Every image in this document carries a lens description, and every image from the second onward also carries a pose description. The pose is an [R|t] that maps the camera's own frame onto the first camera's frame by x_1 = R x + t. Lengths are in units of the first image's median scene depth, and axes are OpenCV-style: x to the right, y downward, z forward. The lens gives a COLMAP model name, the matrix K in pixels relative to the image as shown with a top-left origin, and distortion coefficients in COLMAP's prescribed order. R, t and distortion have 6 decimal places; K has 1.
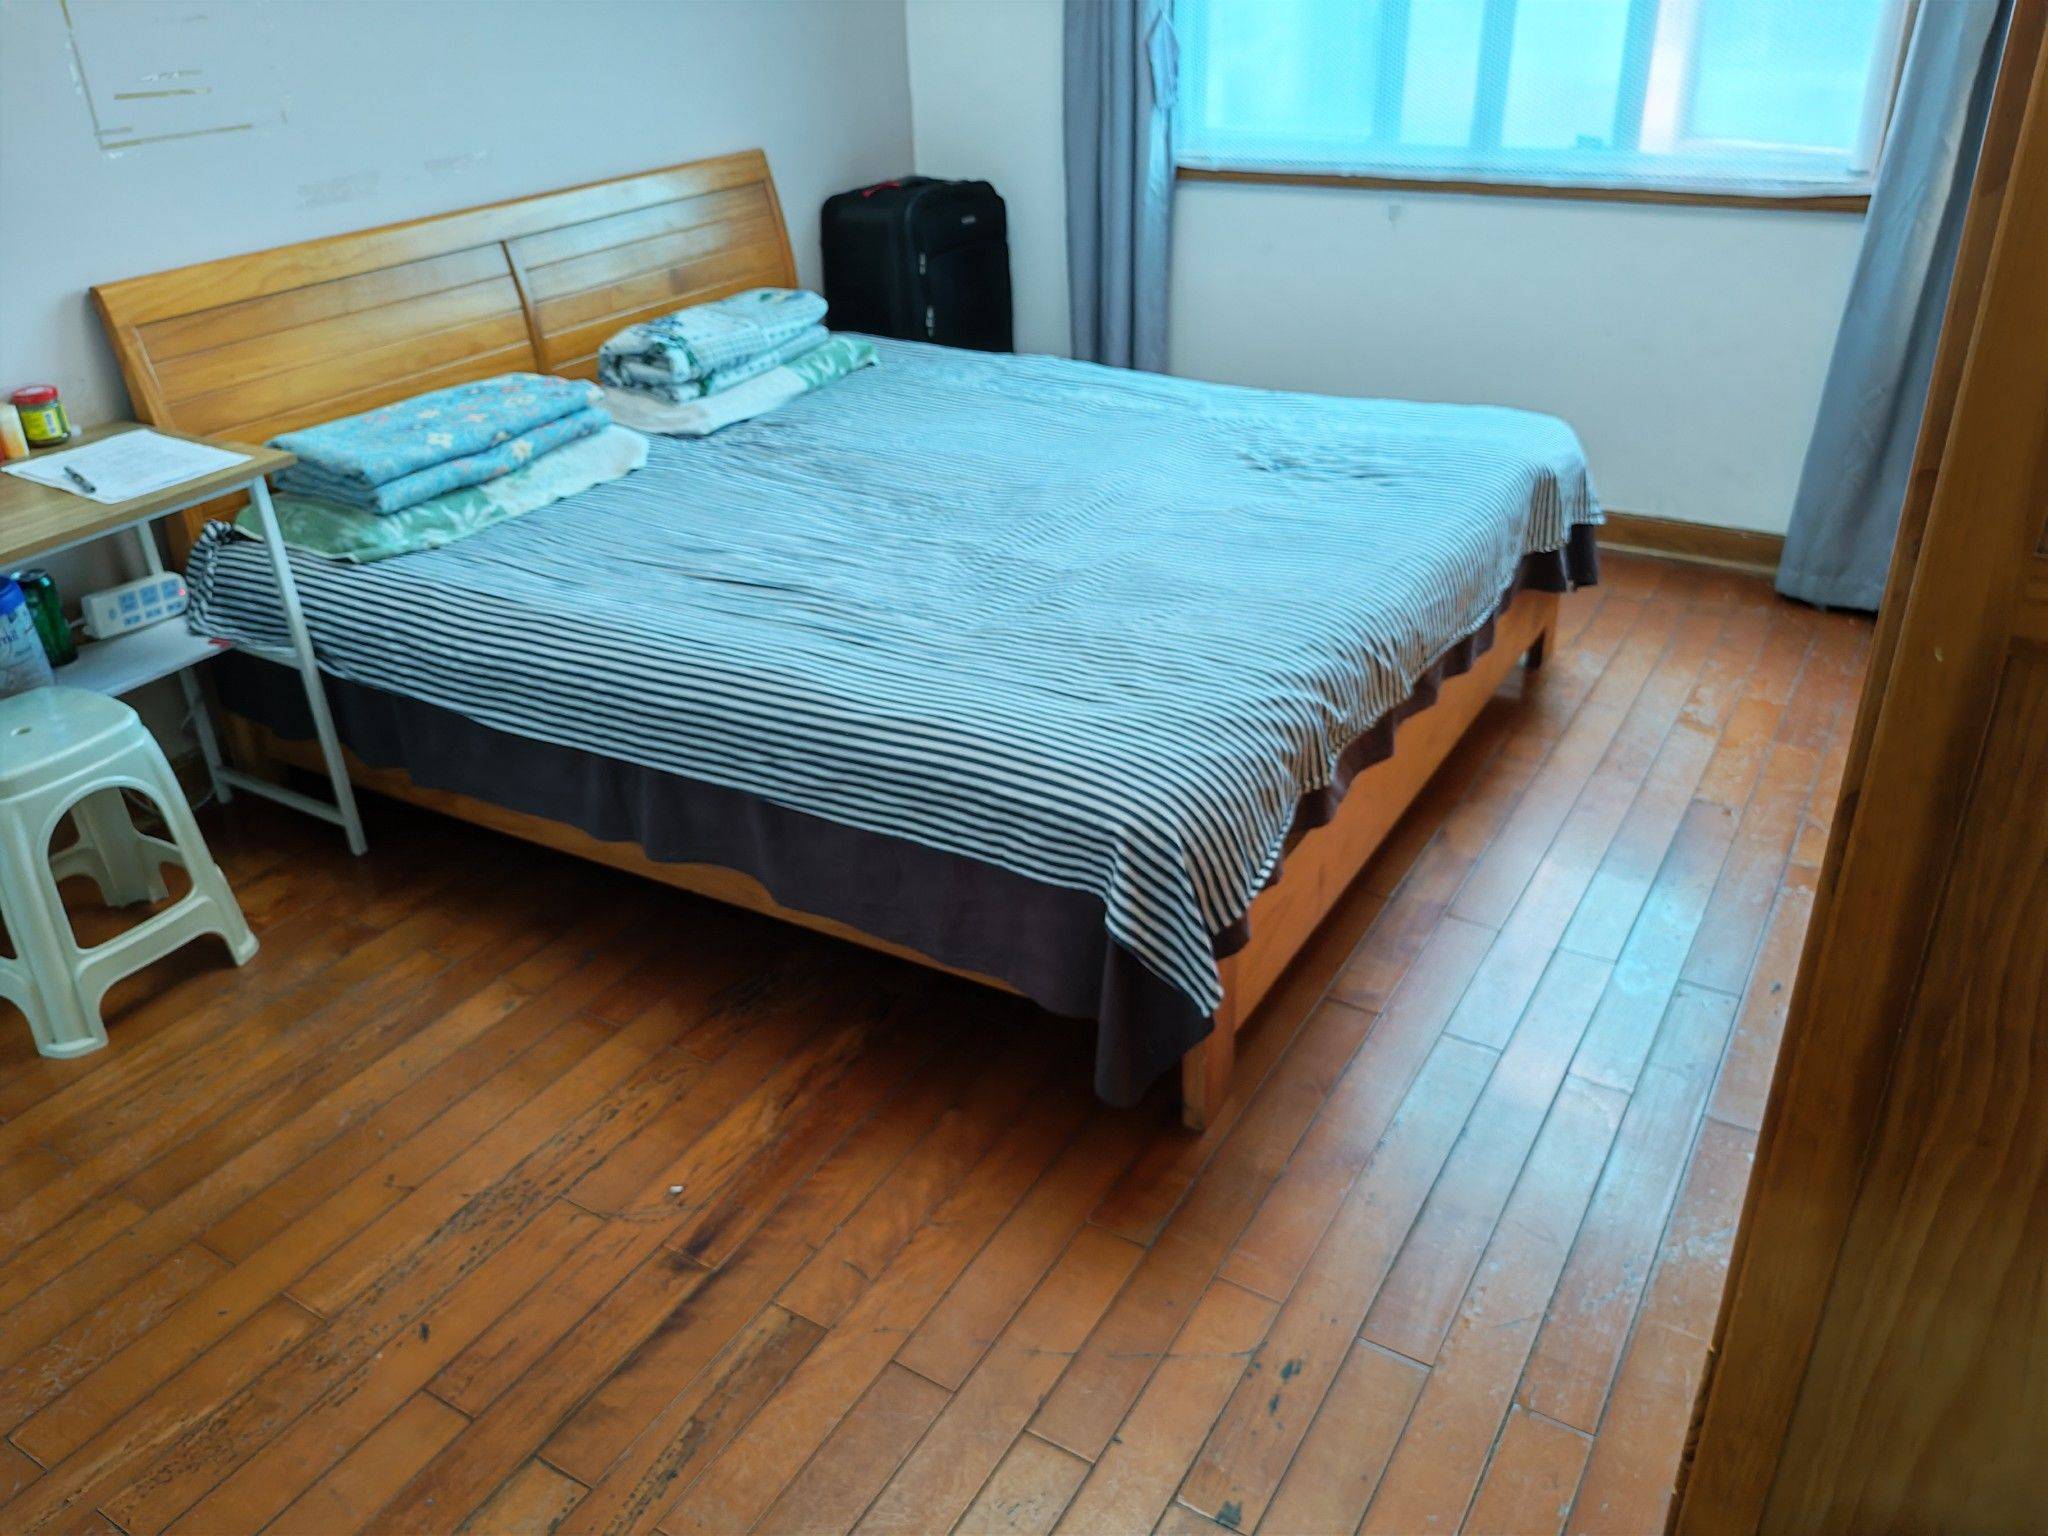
lens RADIAL K [[1553.0, 0, 1003.4], [0, 1553.0, 749.5], [0, 0, 1]] dist [0.087763, -0.133392]
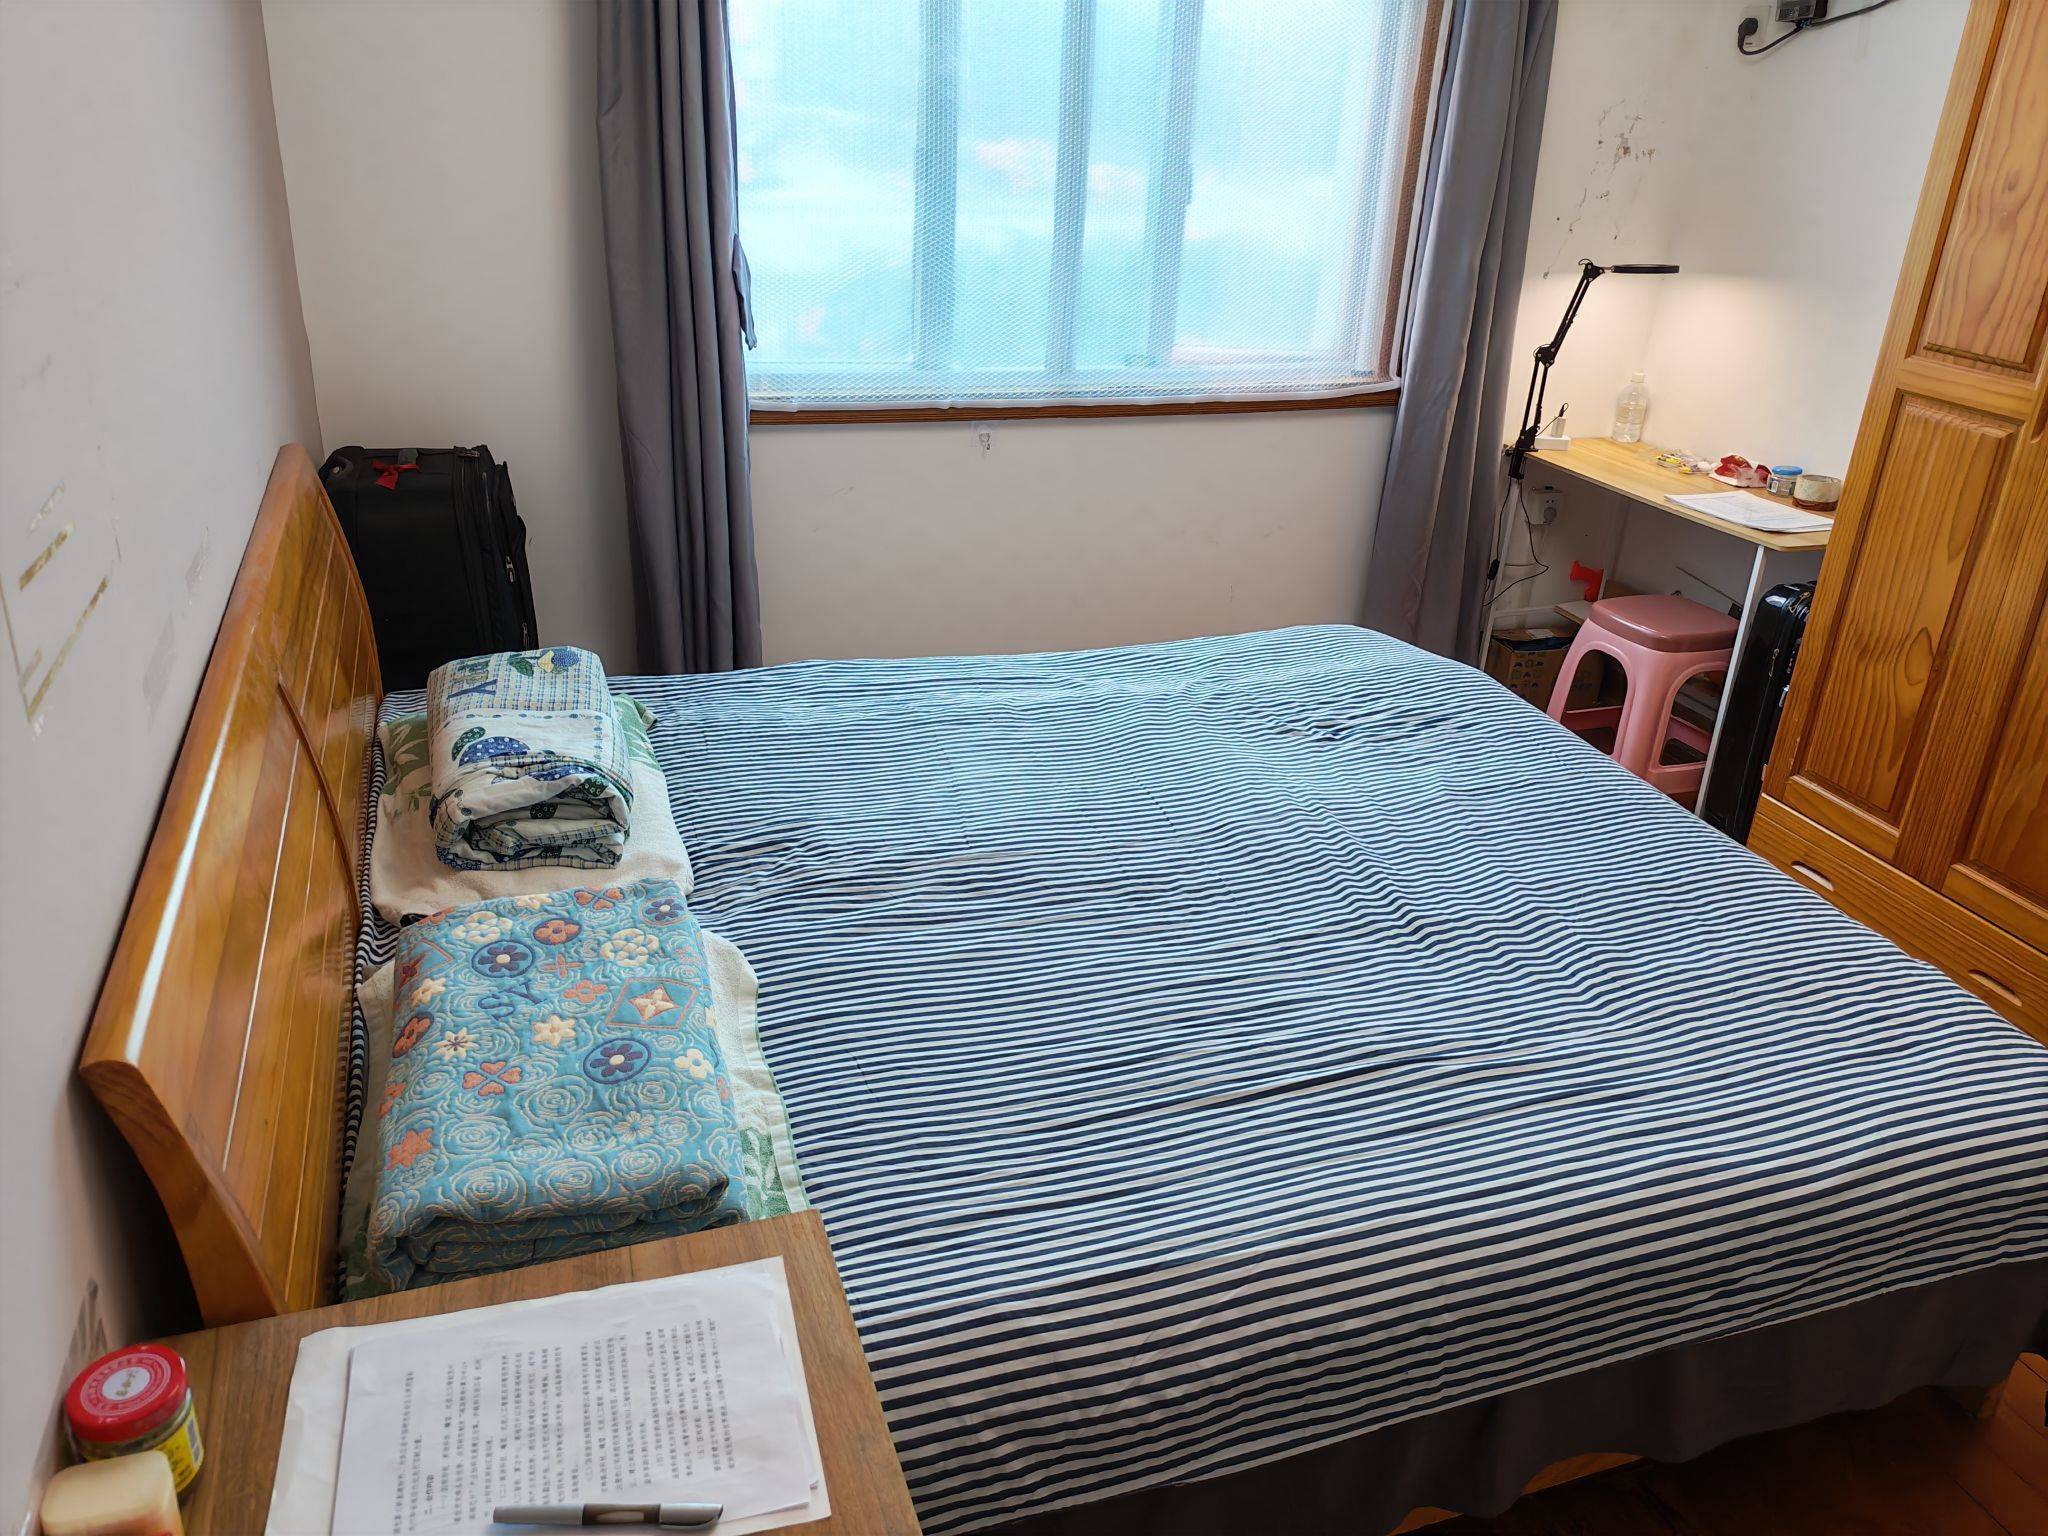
lens RADIAL K [[1553.0, 0, 1003.4], [0, 1553.0, 749.5], [0, 0, 1]] dist [0.087763, -0.133392]
pose [[0.634733, -0.252079, 0.730459, -0.560572], [0.302741, 0.950849, 0.065067, -0.257844], [-0.710958, 0.179840, 0.679850, 0.445472]]
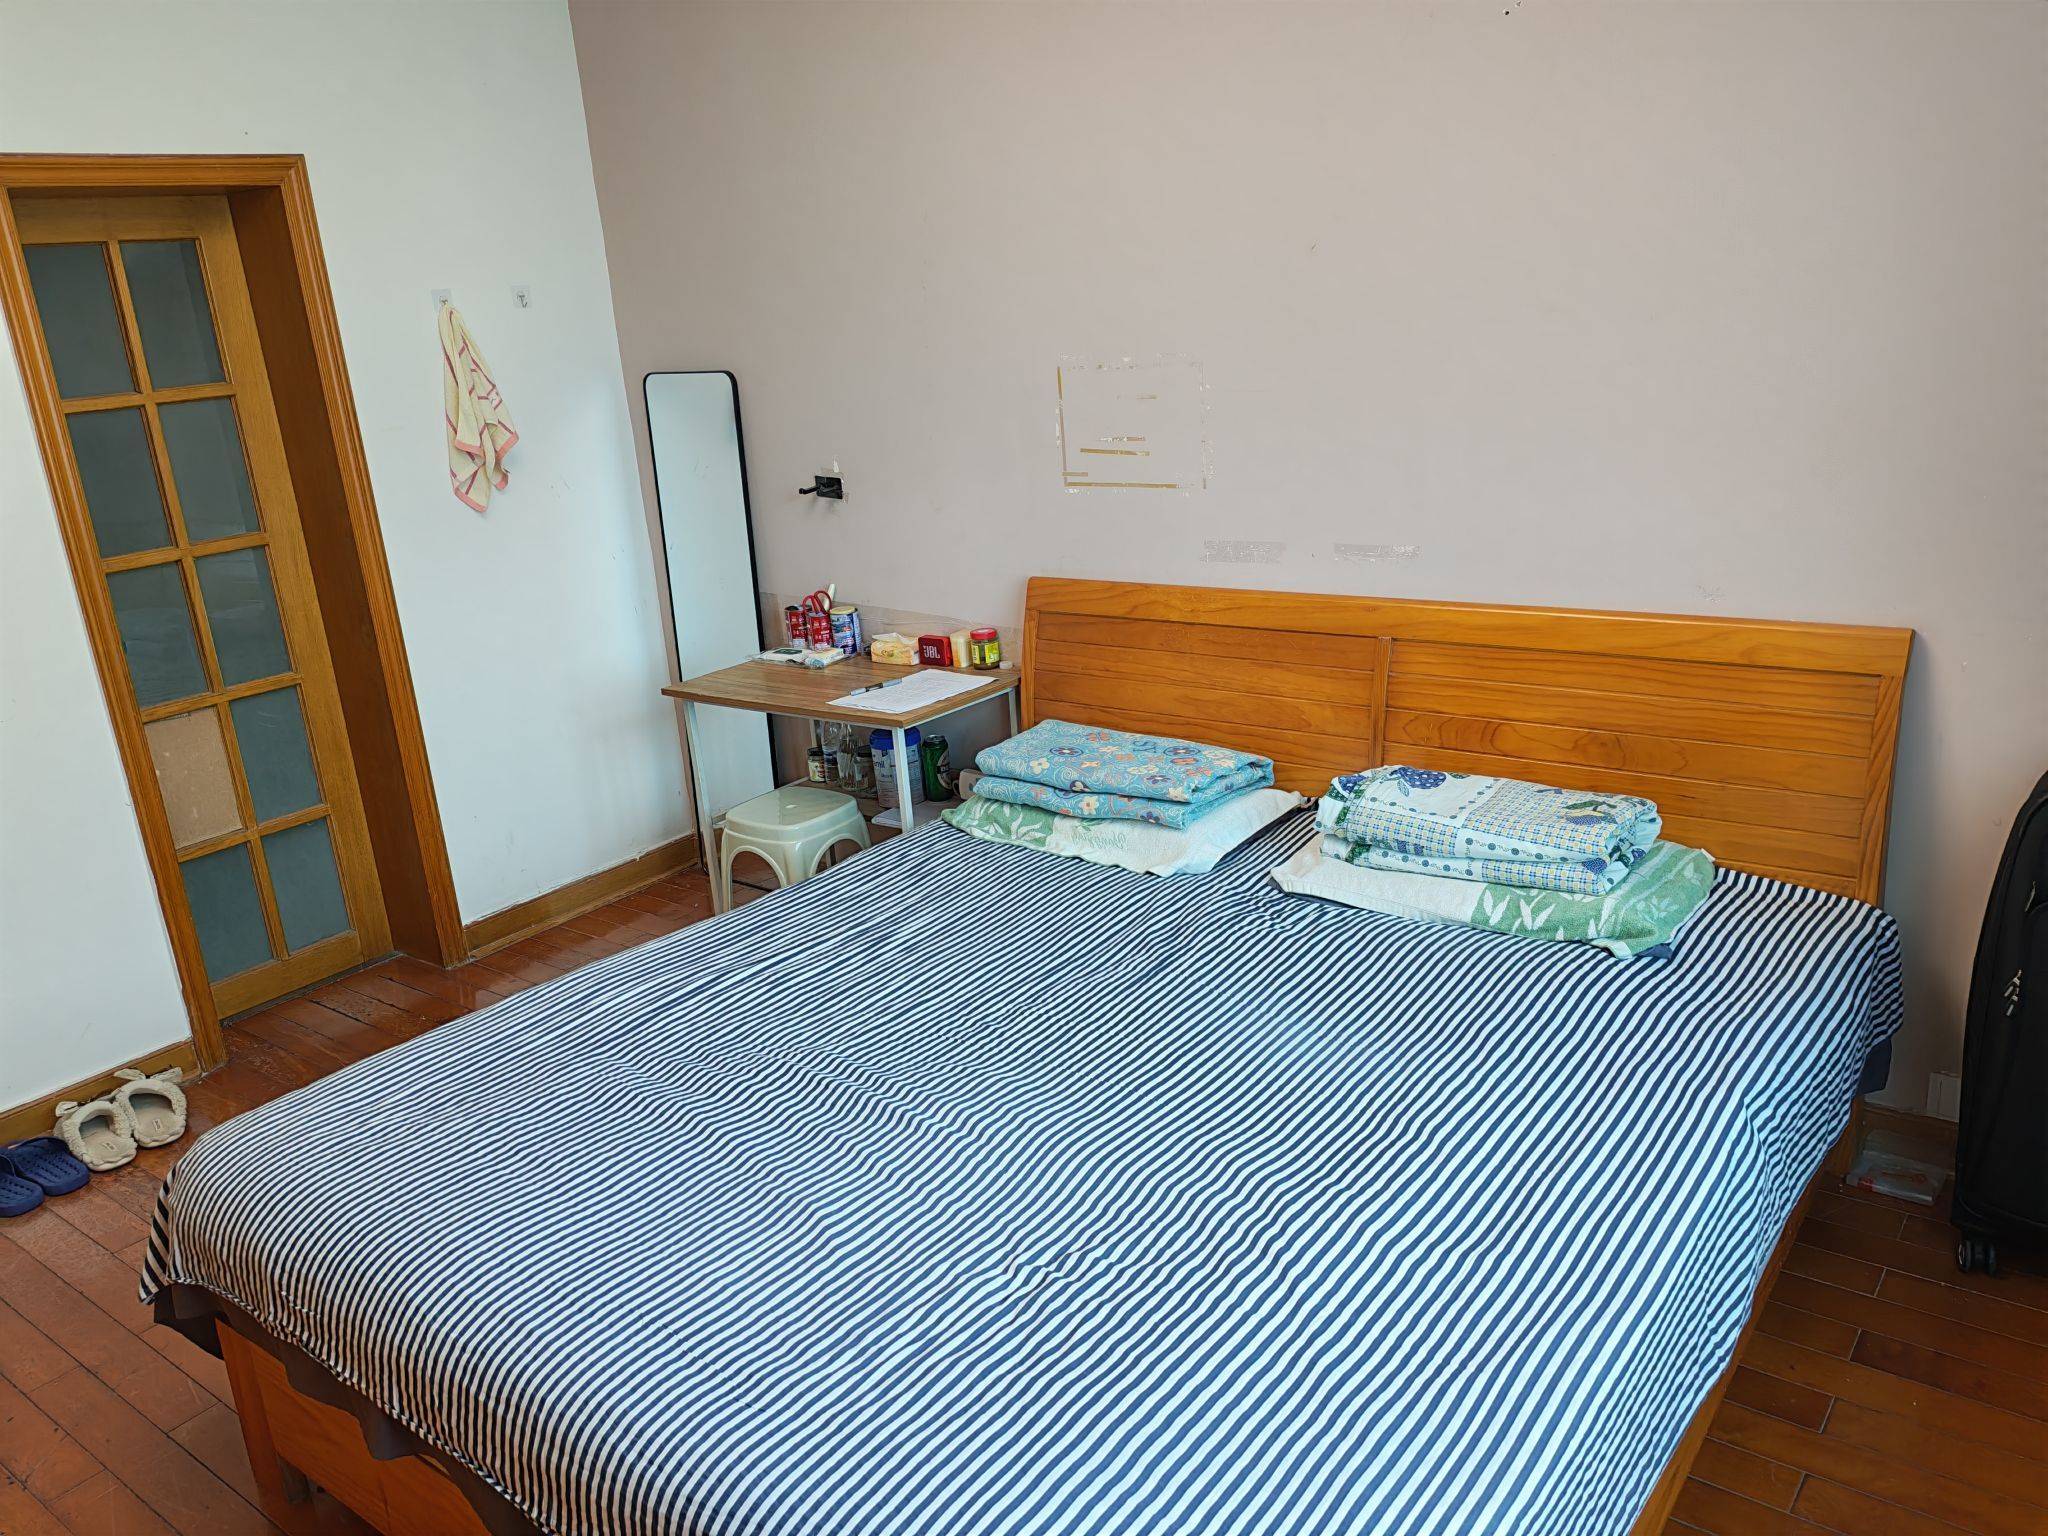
lens RADIAL K [[1544.1, 0, 1045.8], [0, 1544.1, 784.6], [0, 0, 1]] dist [0.099117, -0.151471]
pose [[-0.091923, 0.344439, -0.934298, 0.581526], [-0.404318, 0.844534, 0.351126, -0.488180], [0.909987, 0.410030, 0.061631, 0.793205]]
